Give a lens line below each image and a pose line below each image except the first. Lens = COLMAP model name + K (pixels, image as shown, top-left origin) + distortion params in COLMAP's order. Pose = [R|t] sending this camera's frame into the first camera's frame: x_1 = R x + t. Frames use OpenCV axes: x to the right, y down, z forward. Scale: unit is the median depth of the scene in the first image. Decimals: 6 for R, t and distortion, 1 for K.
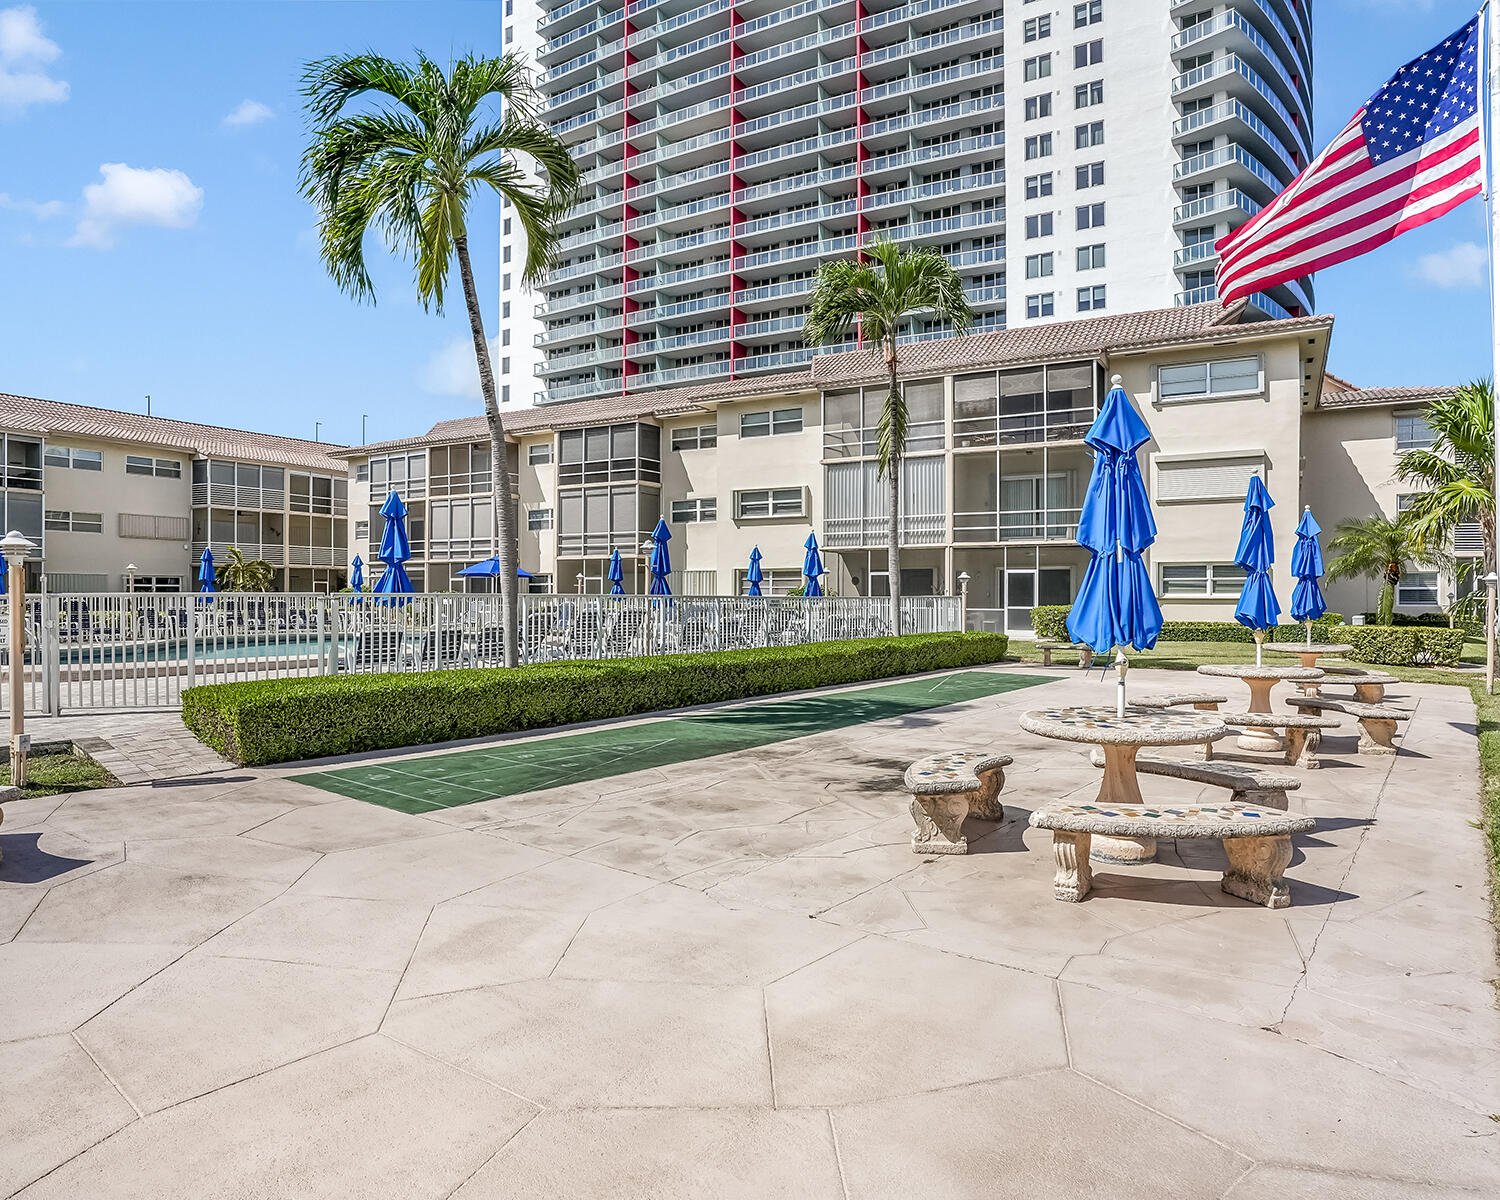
lens RADIAL K [[950.7, 0, 757.3], [0, 950.7, 600.9], [0, 0, 1]] dist [-0.053410, 0.027809]
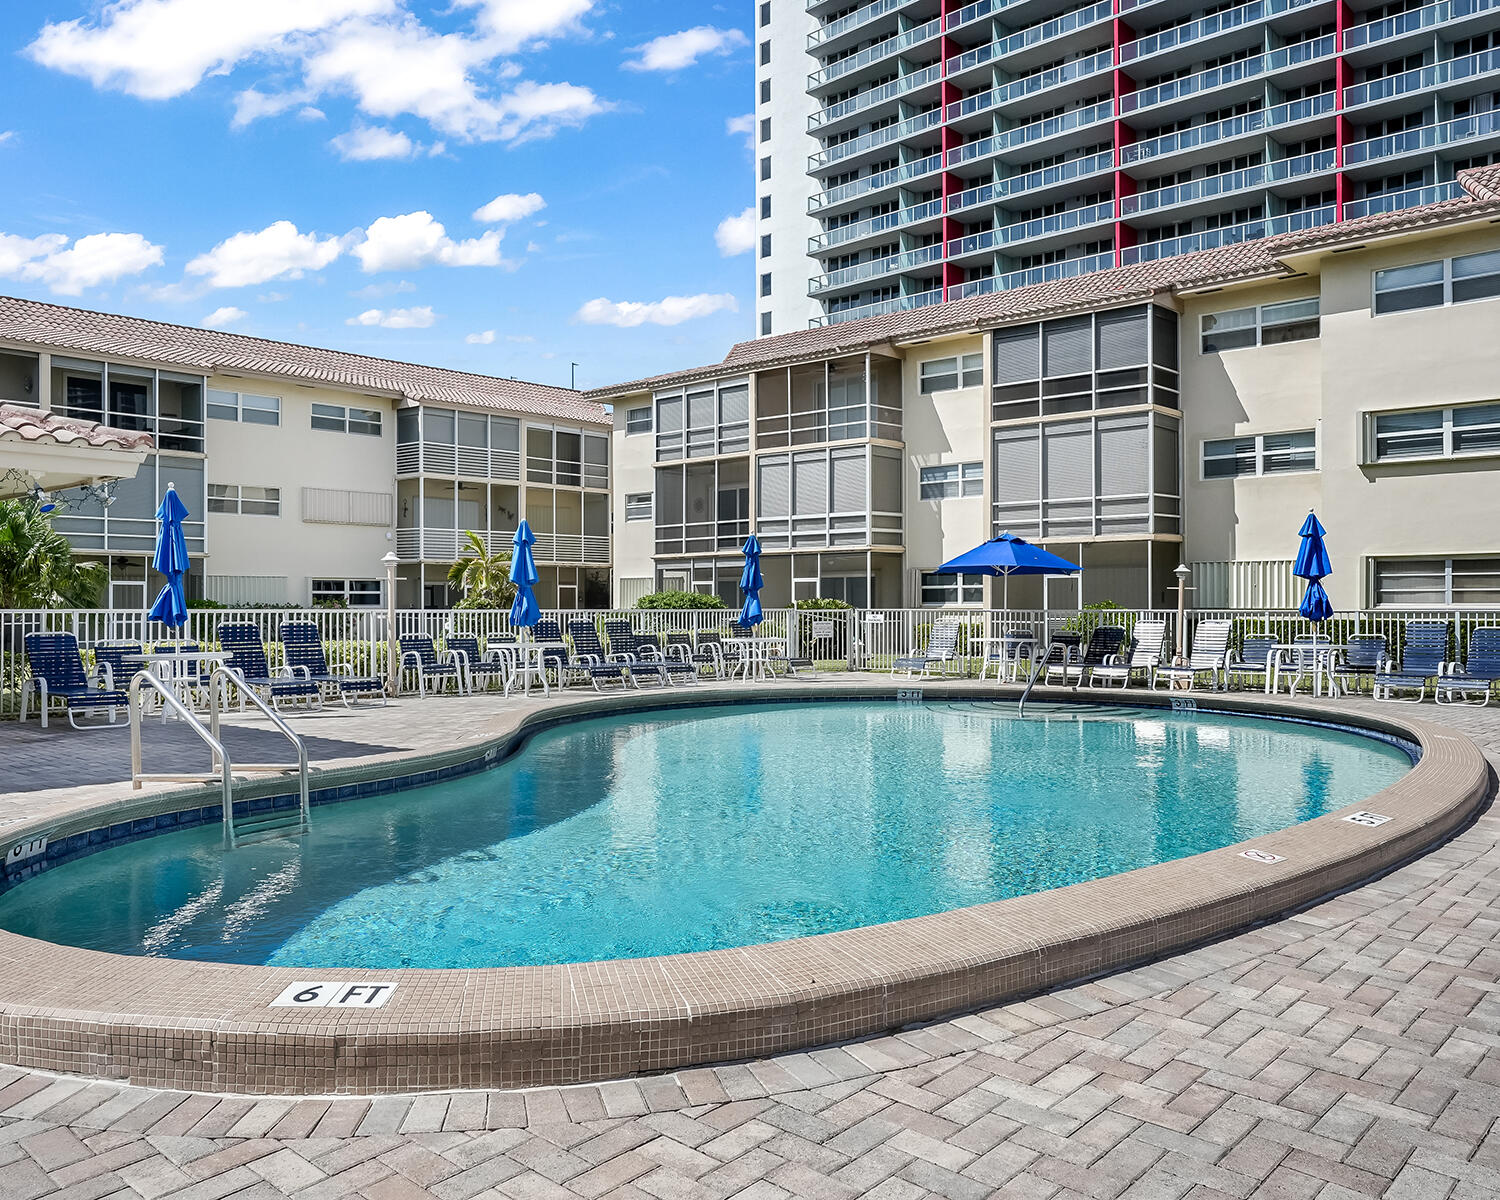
lens RADIAL K [[1198.9, 0, 746.4], [0, 1198.9, 601.8], [0, 0, 1]] dist [-0.005793, 0.009499]
pose [[0.978278, -0.003229, -0.207272, -0.178324], [0.001961, 0.999978, -0.006319, -0.003300], [0.207288, 0.005775, 0.978263, 0.201675]]
